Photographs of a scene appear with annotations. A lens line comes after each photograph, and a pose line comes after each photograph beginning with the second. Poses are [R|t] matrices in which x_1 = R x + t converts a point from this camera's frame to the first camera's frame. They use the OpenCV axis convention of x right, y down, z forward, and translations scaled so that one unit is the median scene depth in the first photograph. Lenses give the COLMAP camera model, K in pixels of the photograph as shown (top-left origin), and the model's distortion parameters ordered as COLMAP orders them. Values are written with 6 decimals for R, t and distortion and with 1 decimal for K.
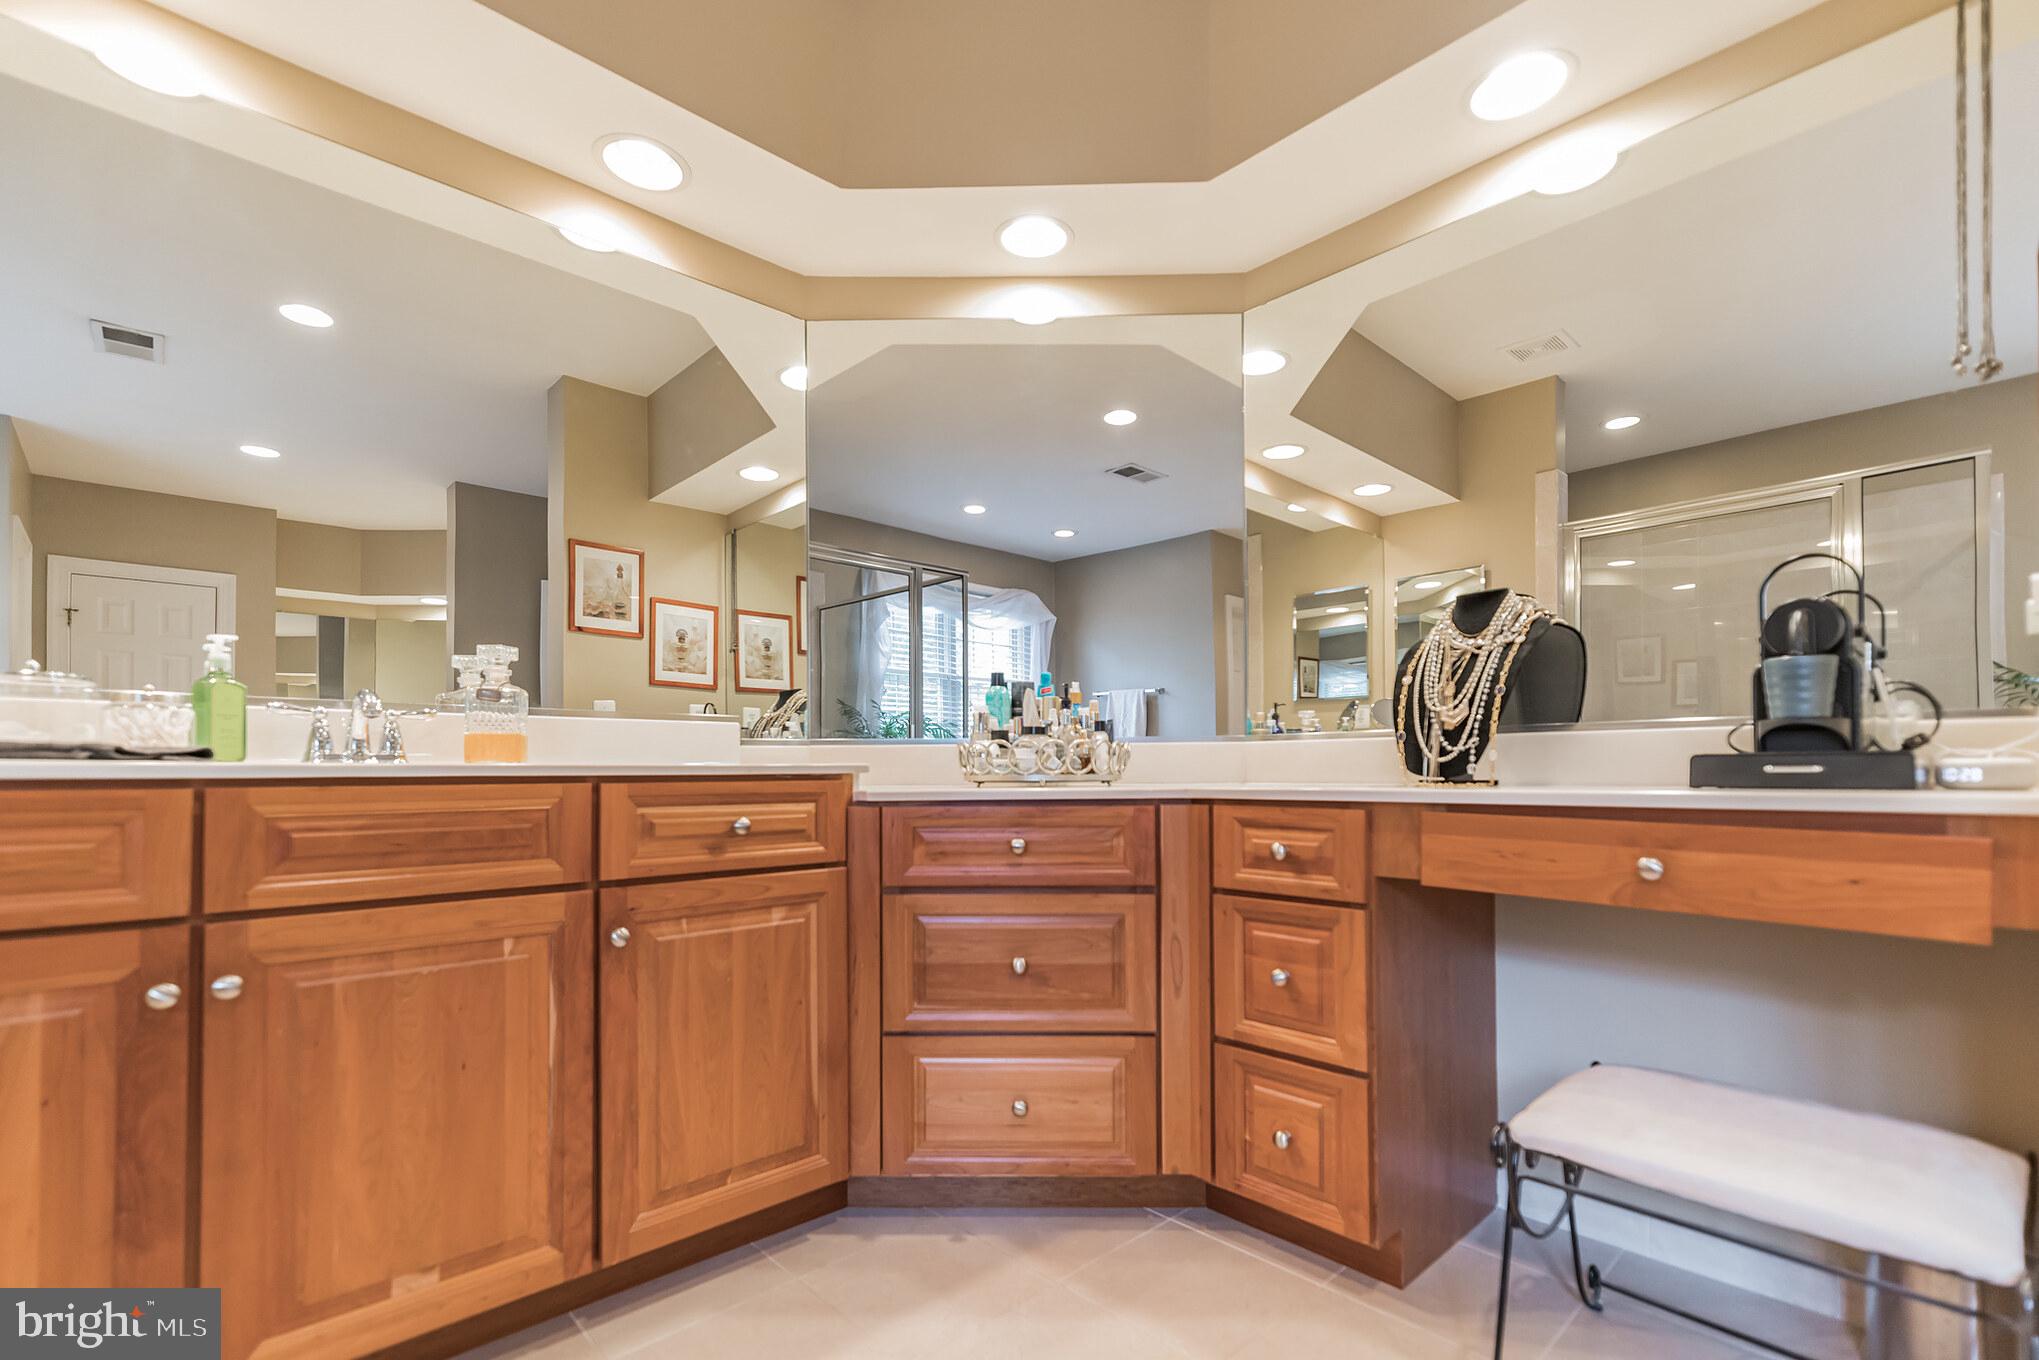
lens RADIAL K [[911.5, 0, 1015.3], [0, 911.5, 757.3], [0, 0, 1]] dist [0.002964, -0.000233]
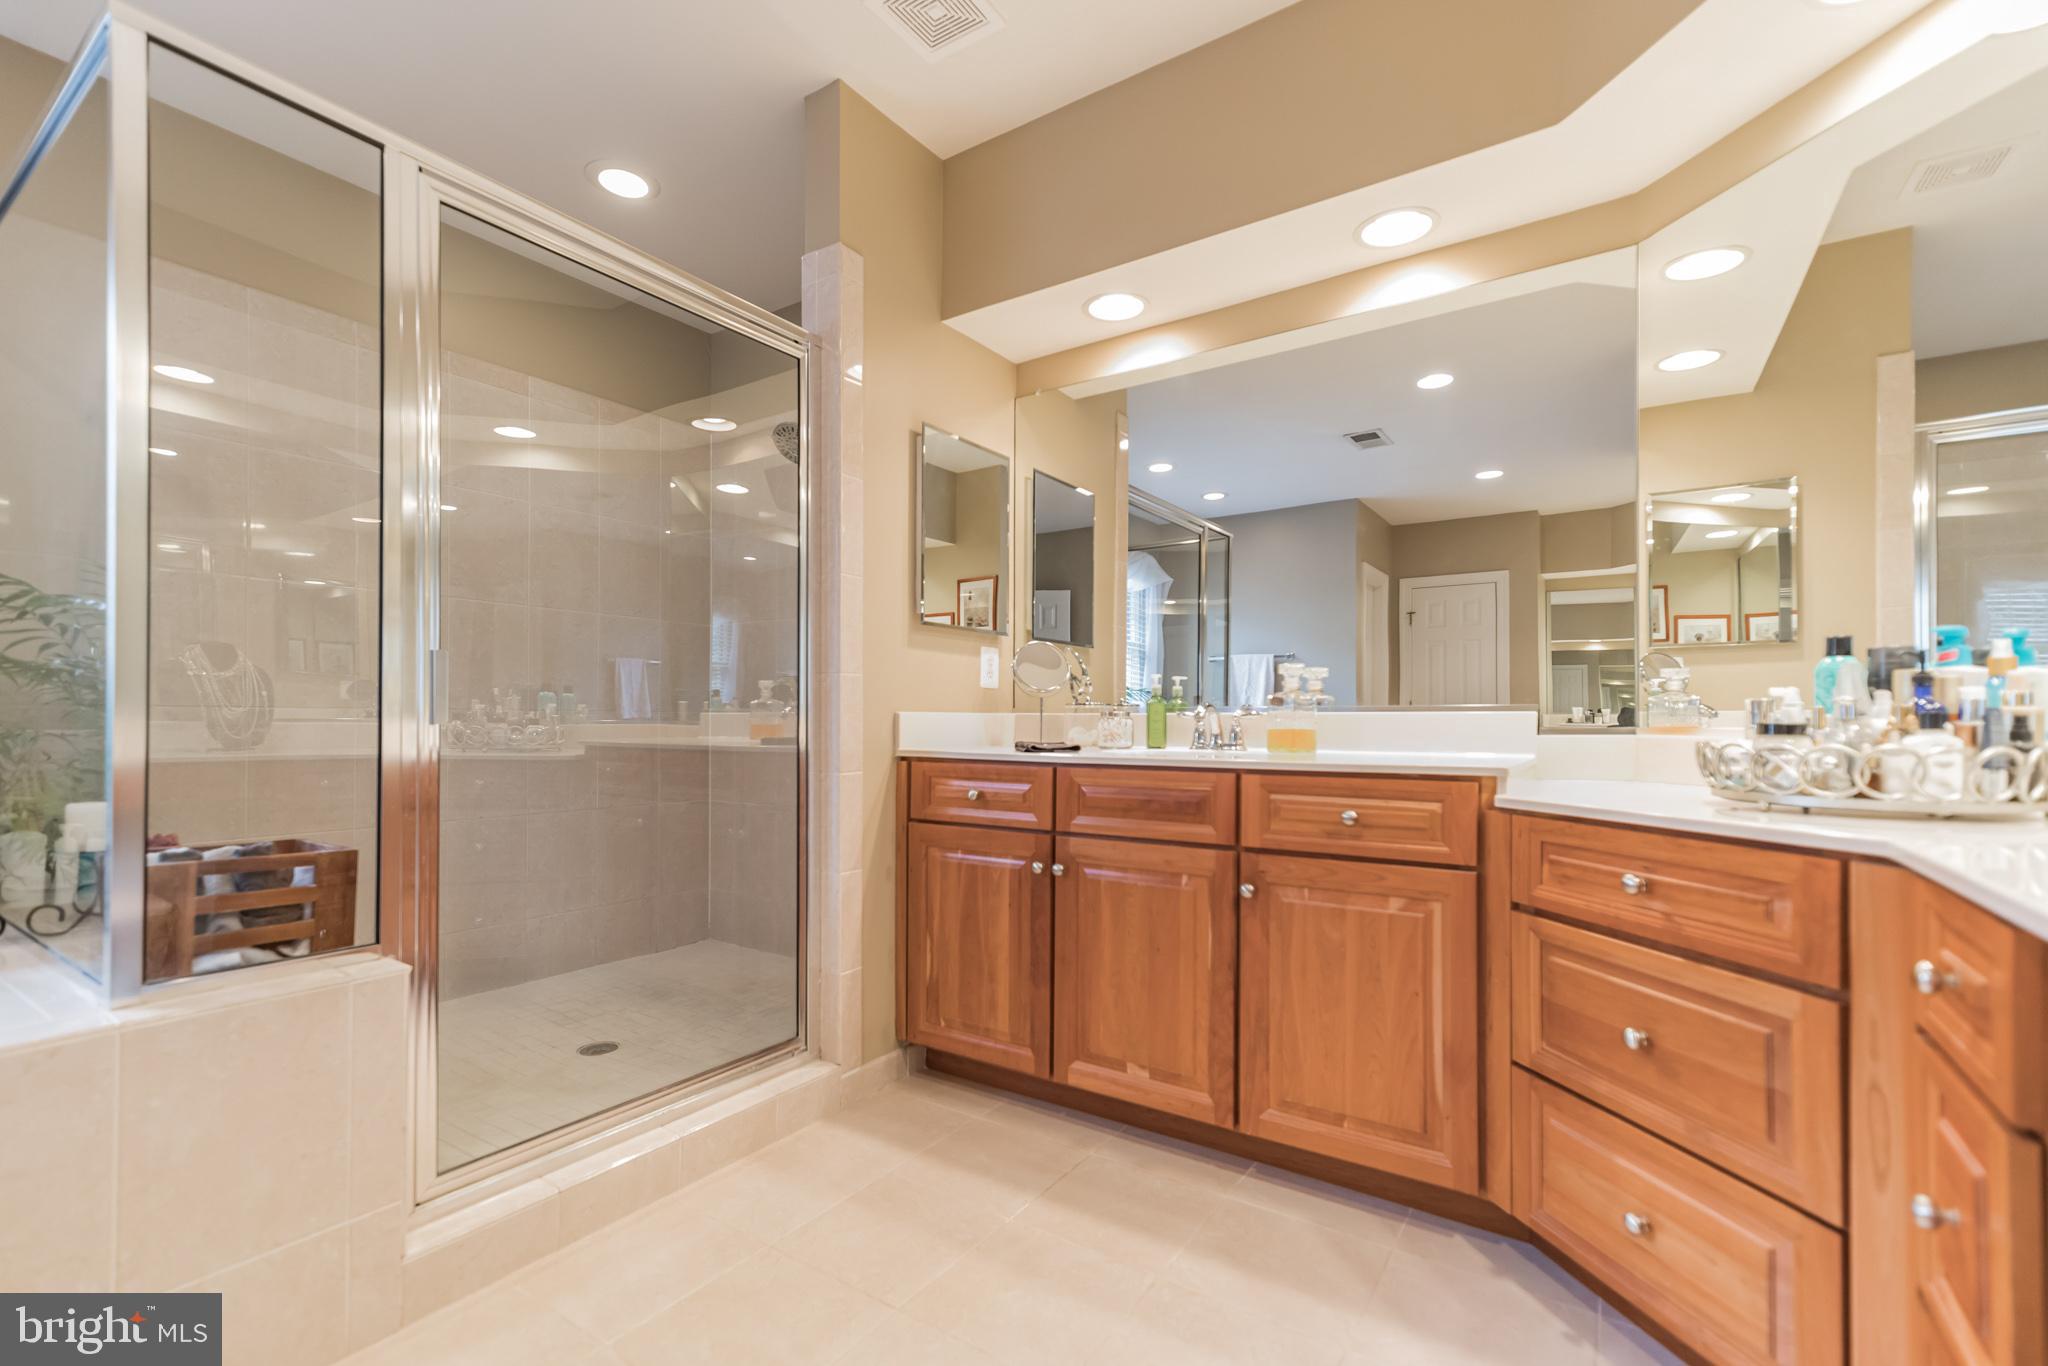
lens RADIAL K [[895.5, 0, 1022.3], [0, 895.5, 702.9], [0, 0, 1]] dist [-0.000109, 0.000395]
pose [[0.210267, -0.012686, -0.977562, 0.749458], [0.012366, 0.999870, -0.010315, -0.064848], [0.977566, -0.009920, 0.210396, 0.389557]]
